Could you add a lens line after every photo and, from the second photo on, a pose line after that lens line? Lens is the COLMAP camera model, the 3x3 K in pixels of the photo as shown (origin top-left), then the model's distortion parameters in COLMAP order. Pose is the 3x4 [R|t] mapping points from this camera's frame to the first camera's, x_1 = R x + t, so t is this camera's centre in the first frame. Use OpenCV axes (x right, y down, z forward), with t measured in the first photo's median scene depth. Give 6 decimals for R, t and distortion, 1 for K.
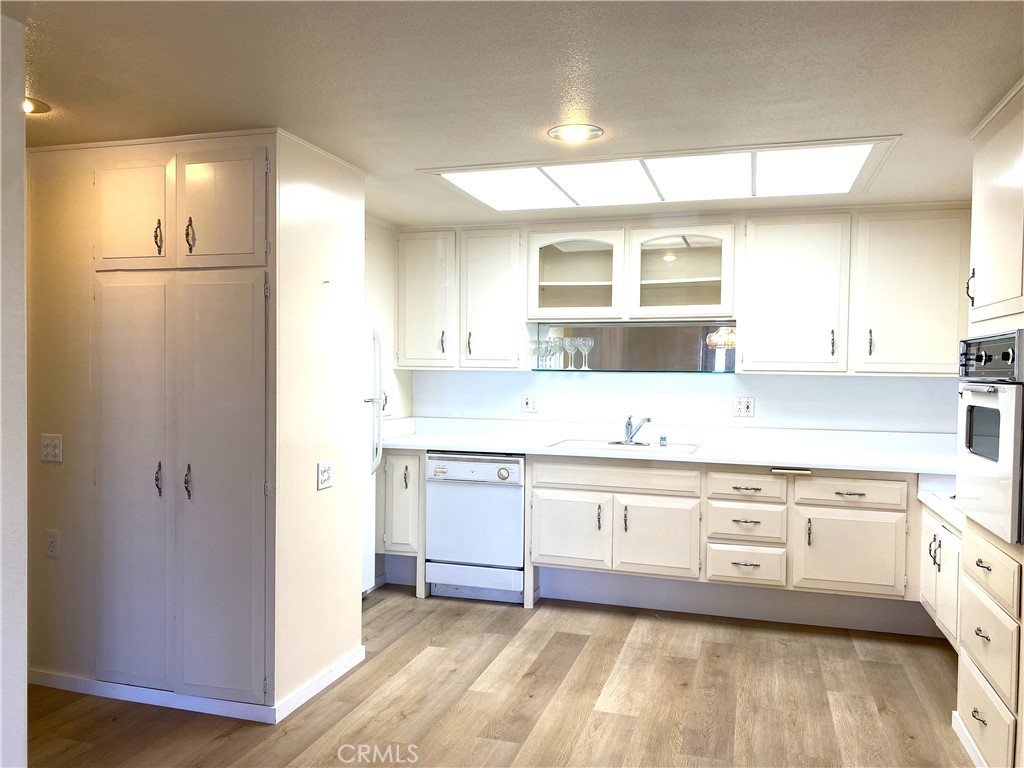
lens RADIAL K [[795.2, 0, 506.9], [0, 795.2, 377.0], [0, 0, 1]] dist [0.049618, -0.059883]
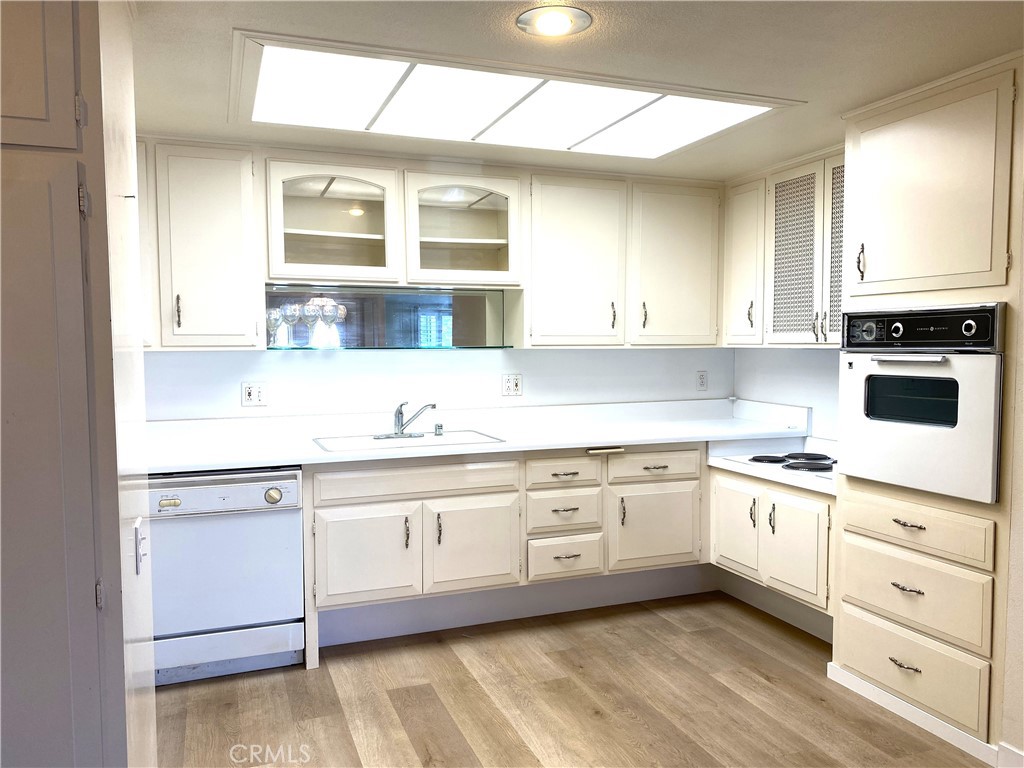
lens RADIAL K [[795.2, 0, 520.4], [0, 795.2, 385.4], [0, 0, 1]] dist [0.049618, -0.059883]
pose [[0.778395, -0.049424, 0.625826, -0.297843], [0.020955, 0.998386, 0.052783, -0.011001], [-0.627425, -0.027972, 0.778175, 0.323368]]
